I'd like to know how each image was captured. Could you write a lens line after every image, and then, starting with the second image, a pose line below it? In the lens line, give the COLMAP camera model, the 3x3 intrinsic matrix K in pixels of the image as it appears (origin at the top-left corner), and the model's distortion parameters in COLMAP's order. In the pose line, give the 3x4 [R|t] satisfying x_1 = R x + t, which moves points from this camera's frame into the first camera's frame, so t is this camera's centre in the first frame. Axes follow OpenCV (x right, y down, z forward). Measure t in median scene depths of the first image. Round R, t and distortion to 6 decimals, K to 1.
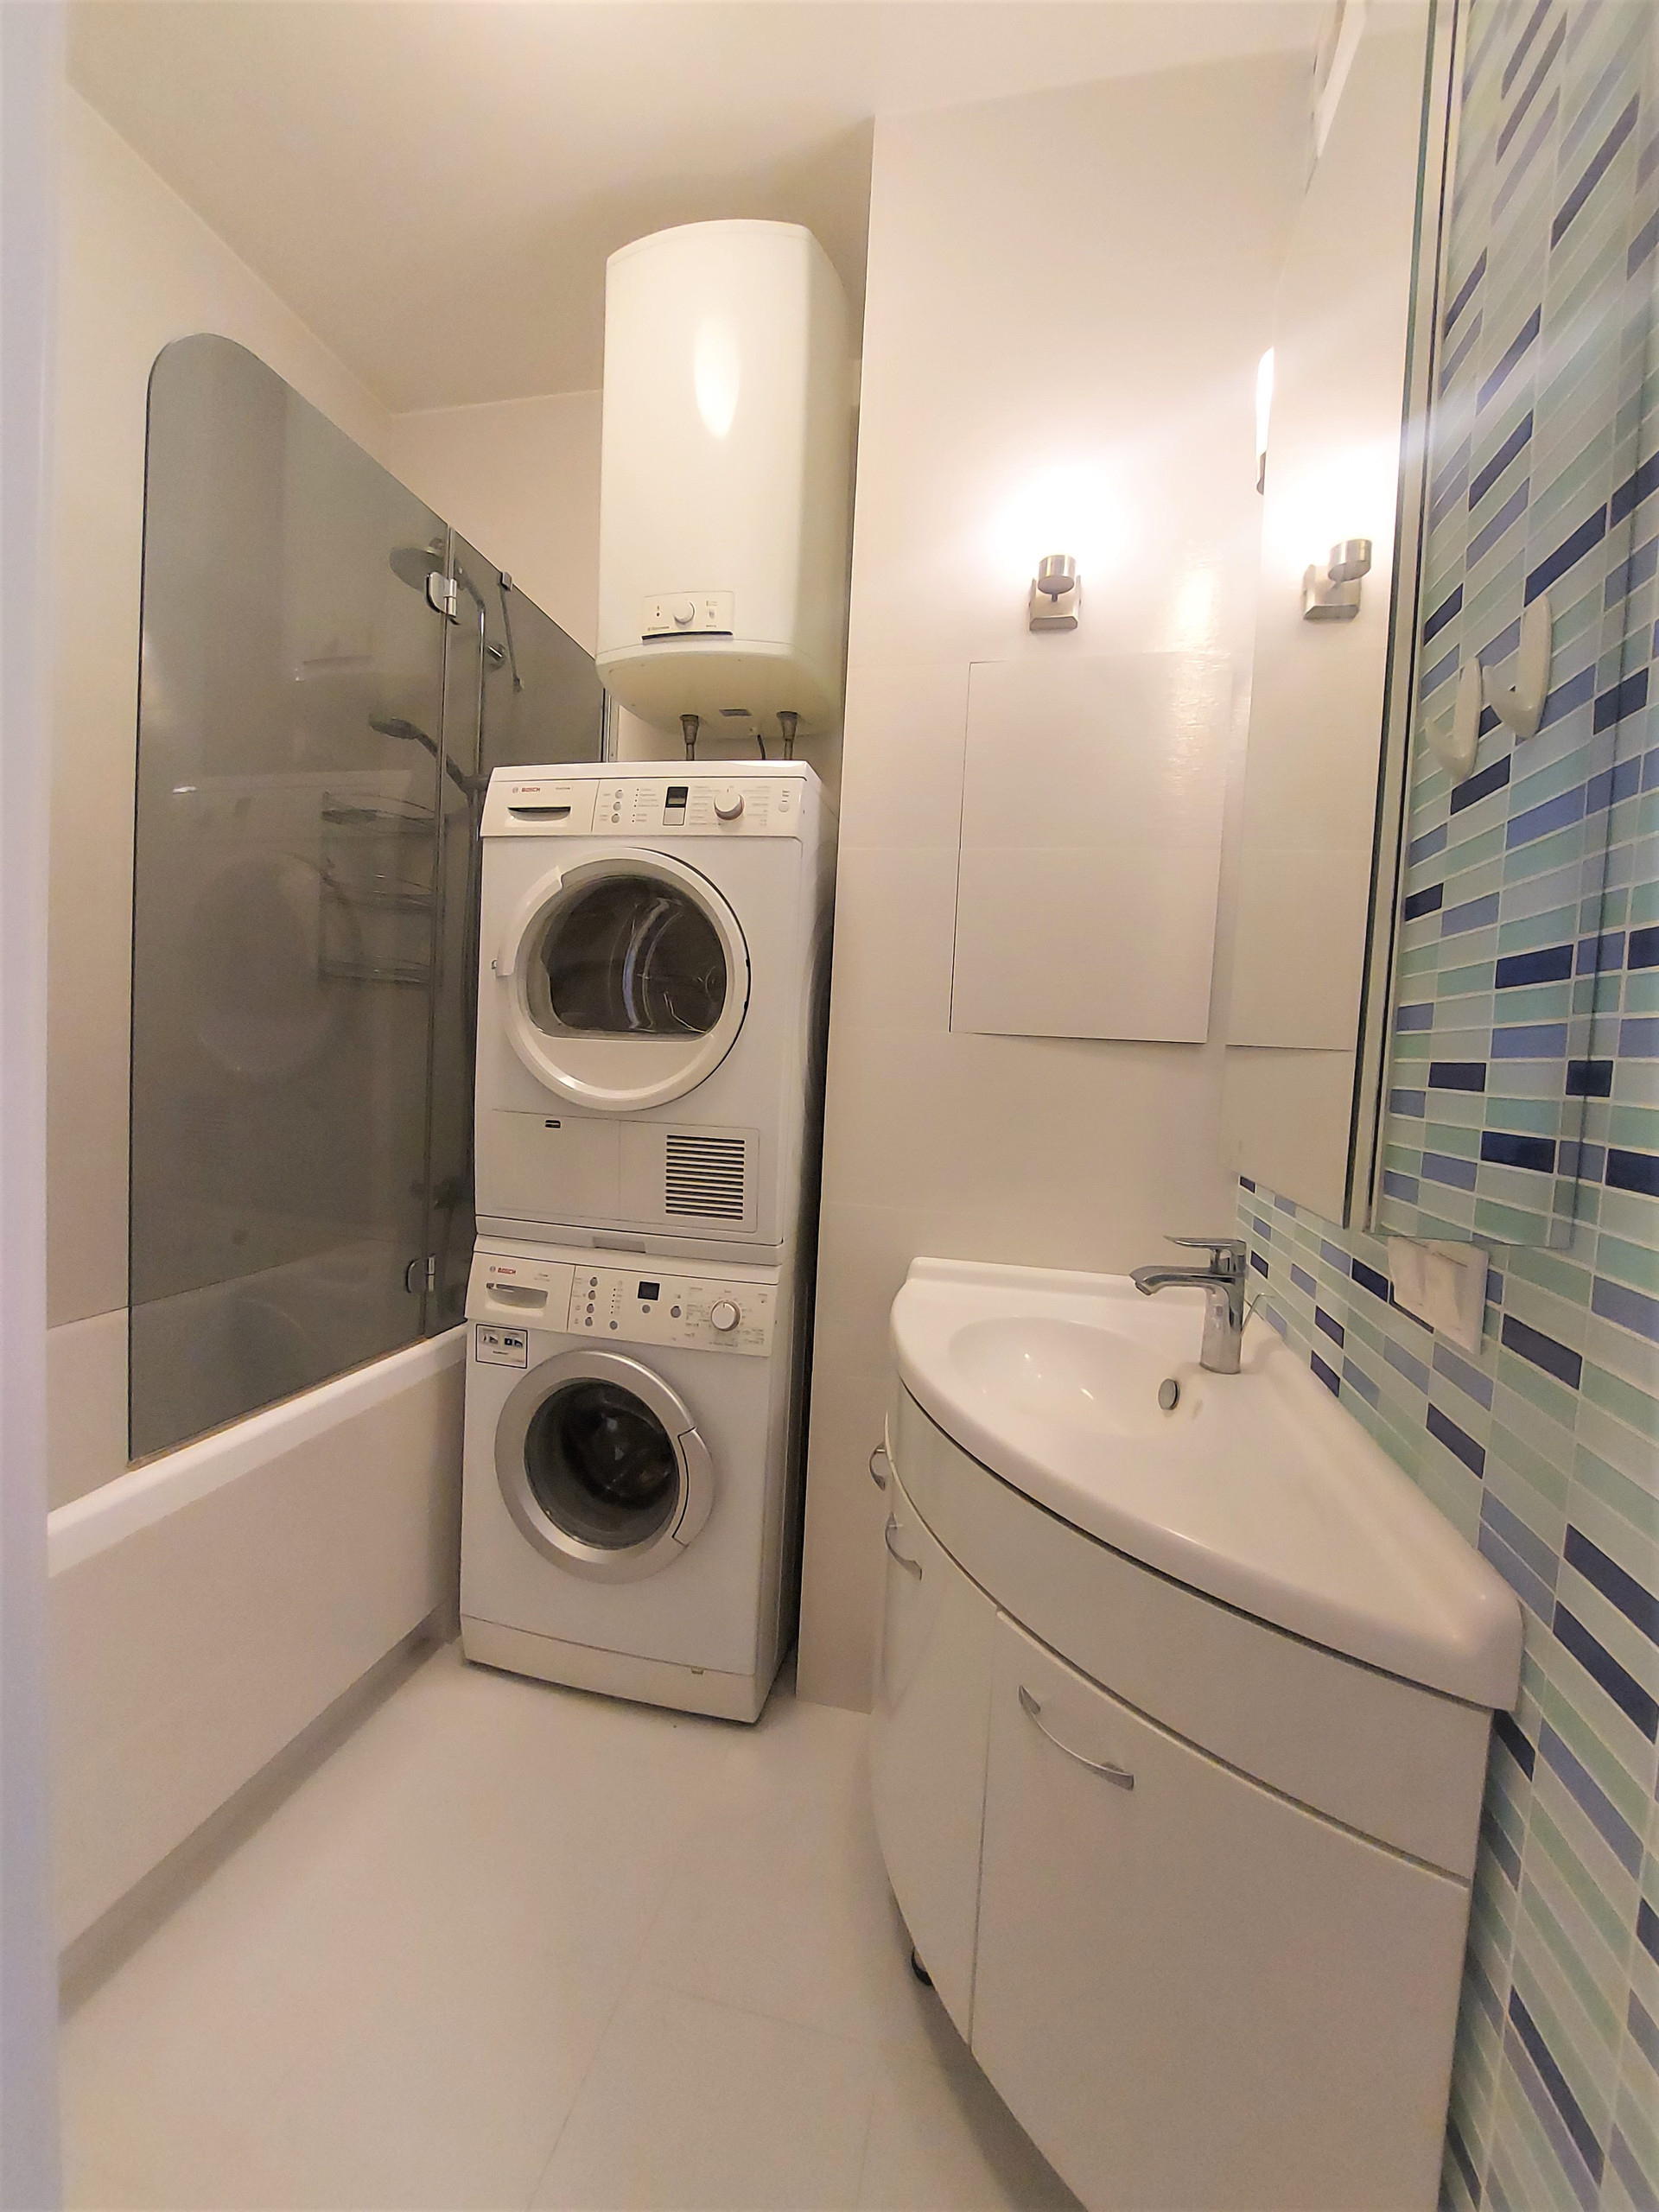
lens RADIAL K [[882.1, 0, 825.5], [0, 882.1, 1097.7], [0, 0, 1]] dist [-0.020534, 0.000350]
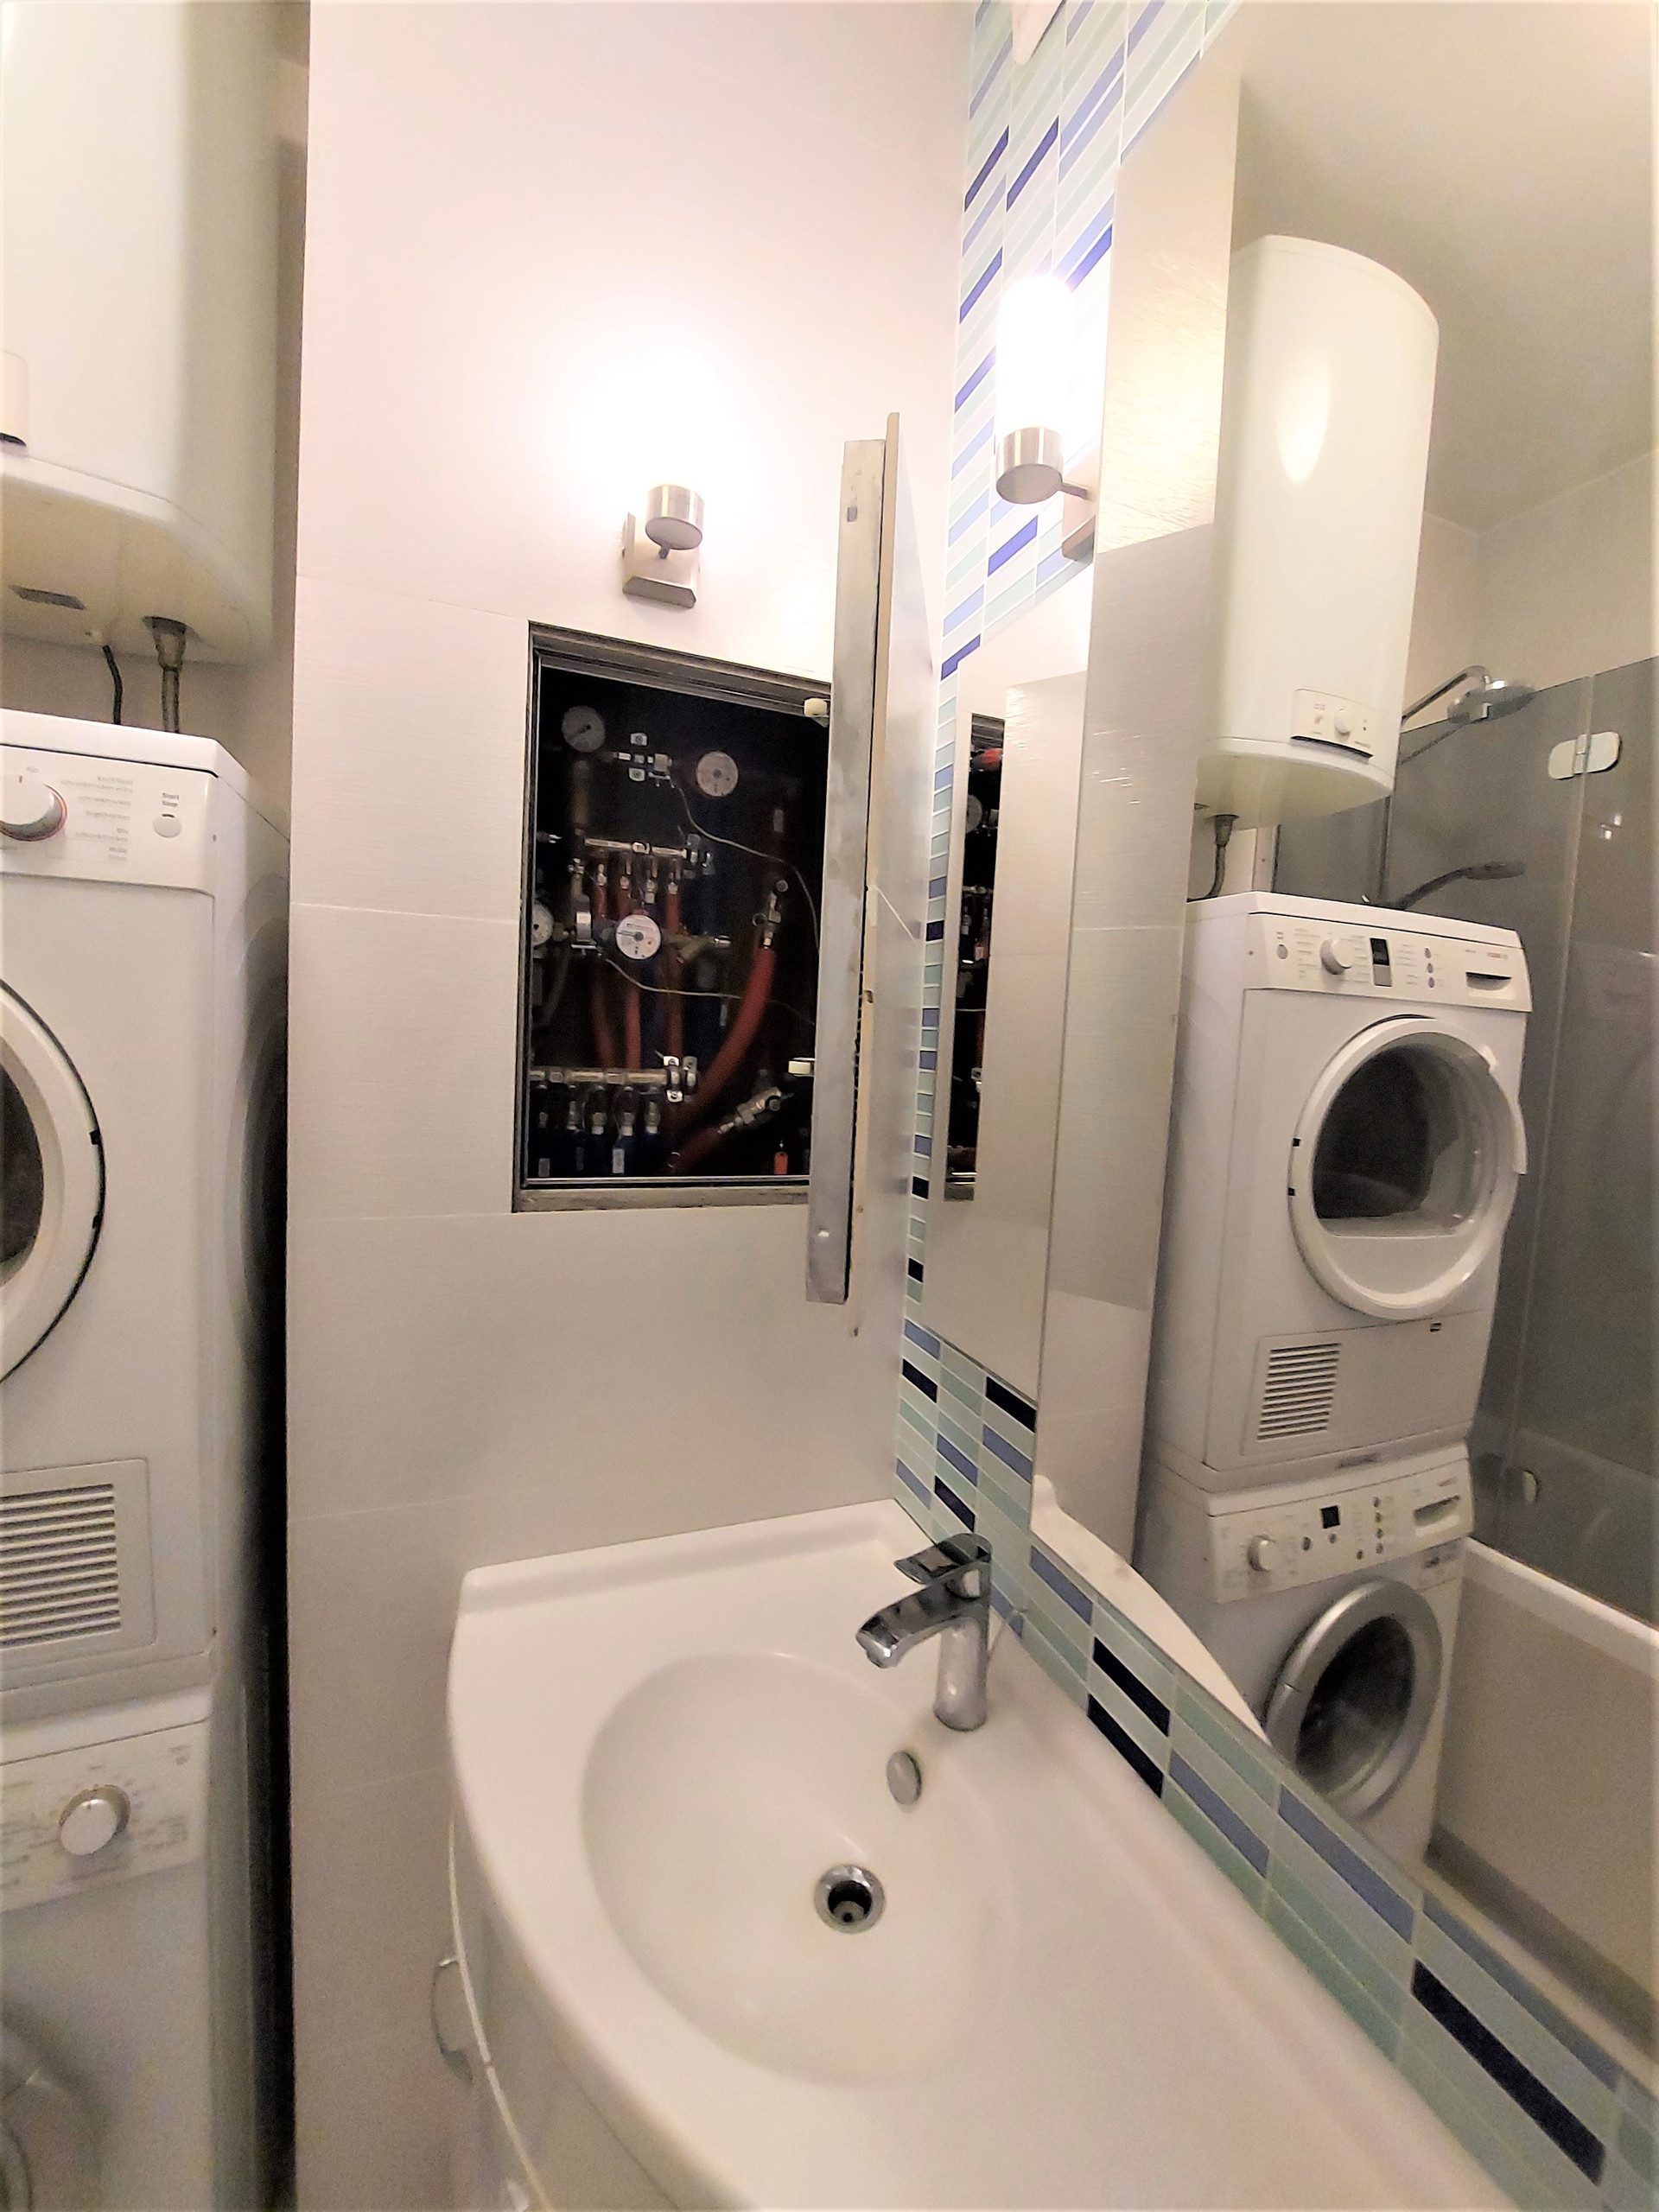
lens RADIAL K [[882.1, 0, 825.5], [0, 882.1, 1097.7], [0, 0, 1]] dist [-0.020534, 0.000350]
pose [[0.831380, -0.046380, 0.553766, -0.016048], [0.023360, 0.998547, 0.048561, -0.180284], [-0.555213, -0.027436, 0.831255, 0.352175]]
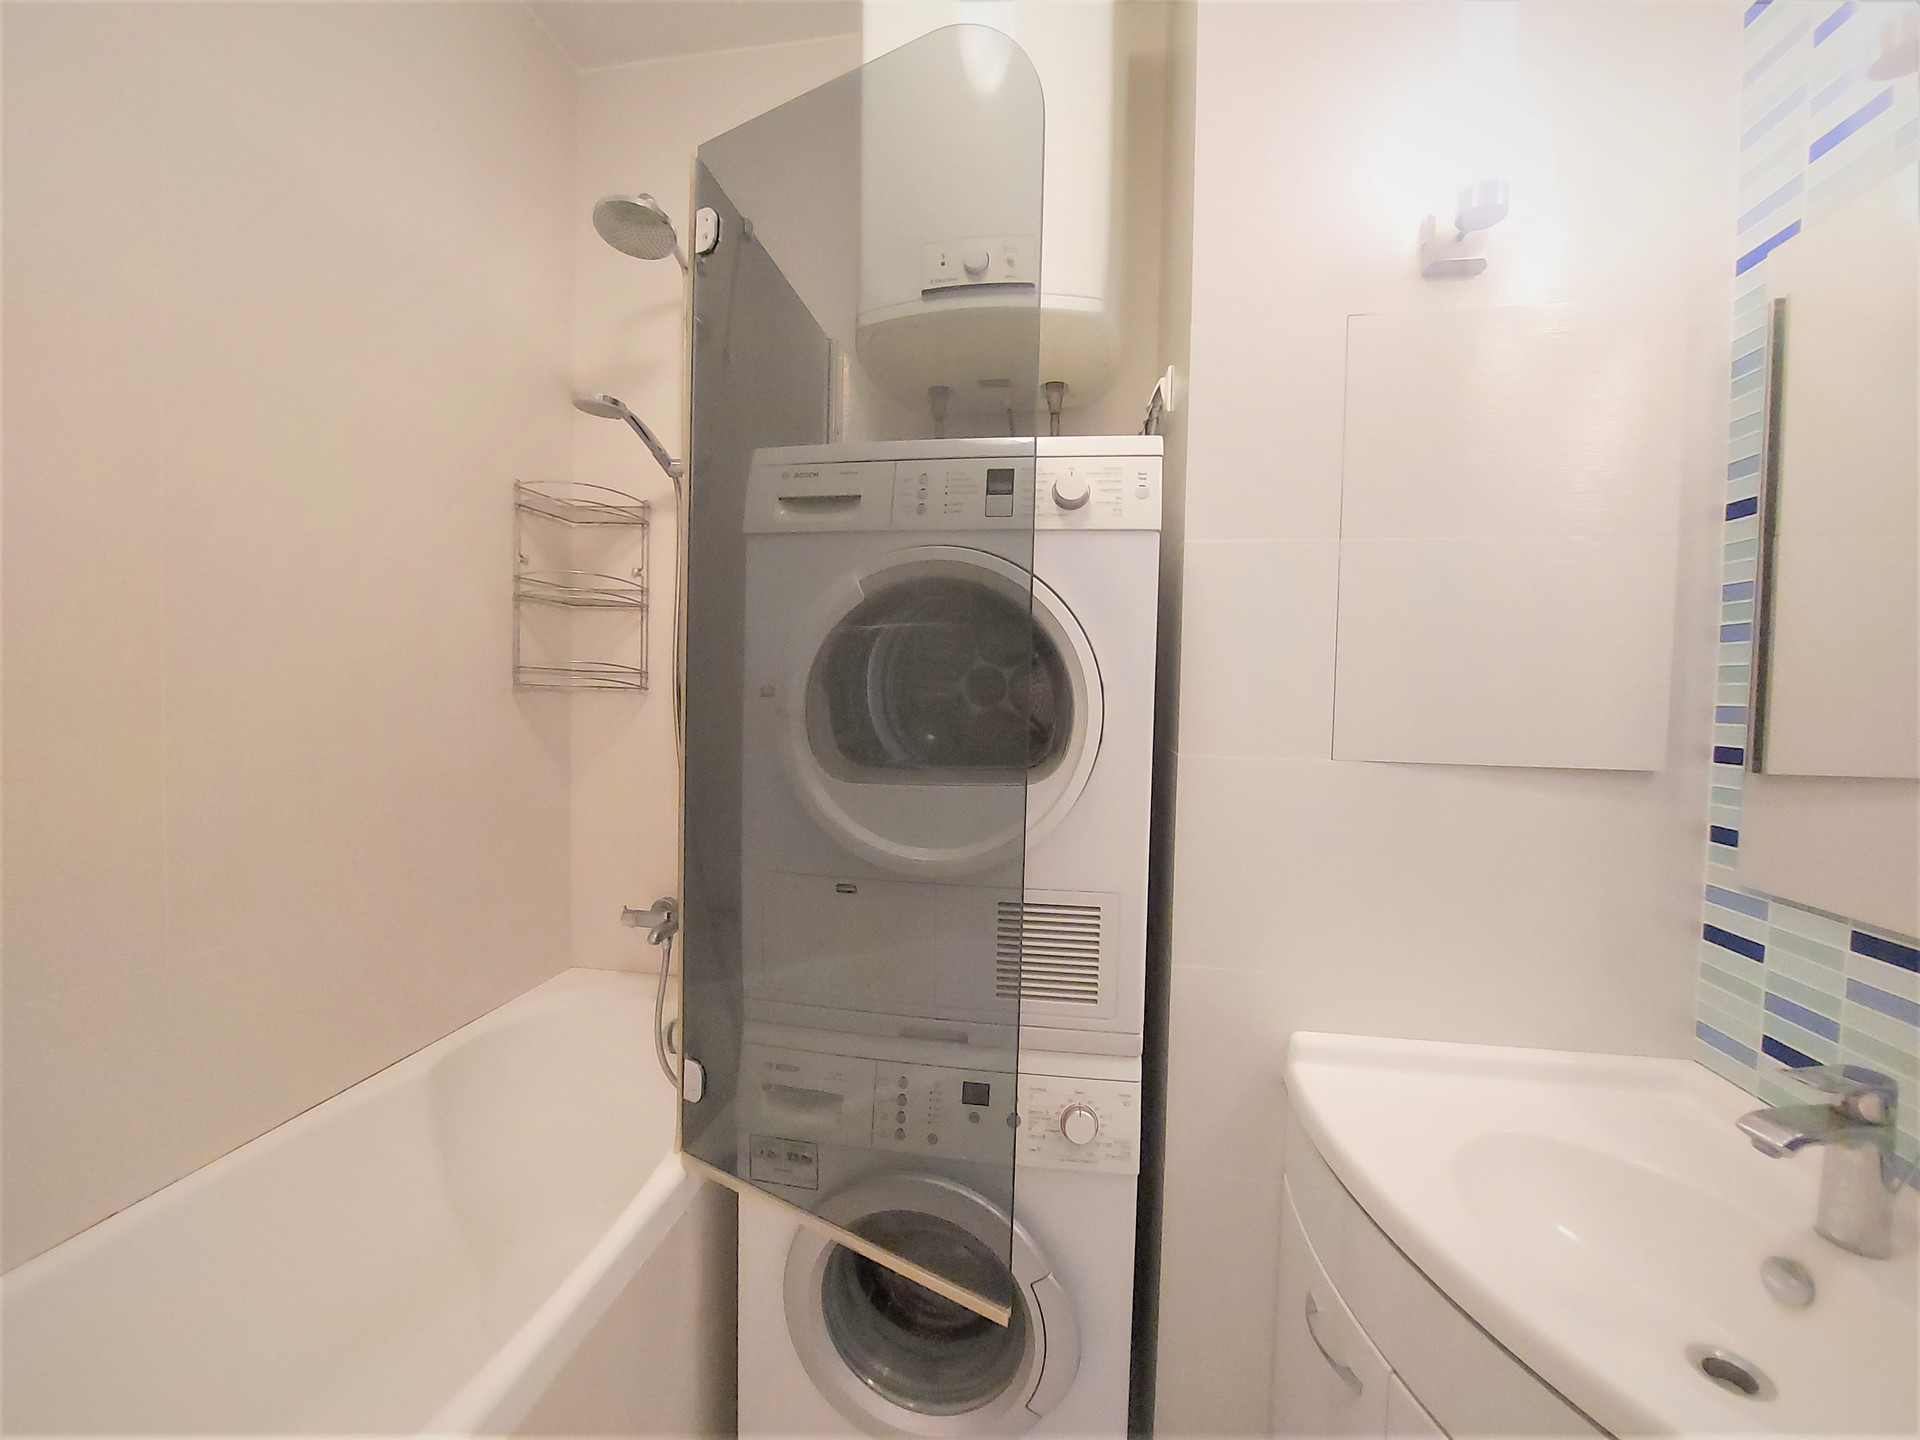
lens RADIAL K [[765.7, 0, 952.4], [0, 765.7, 717.6], [0, 0, 1]] dist [-0.020534, 0.000350]
pose [[0.998158, -0.033291, 0.050714, -0.246927], [0.034180, 0.999275, -0.016764, -0.113065], [-0.050119, 0.018466, 0.998572, 0.300975]]
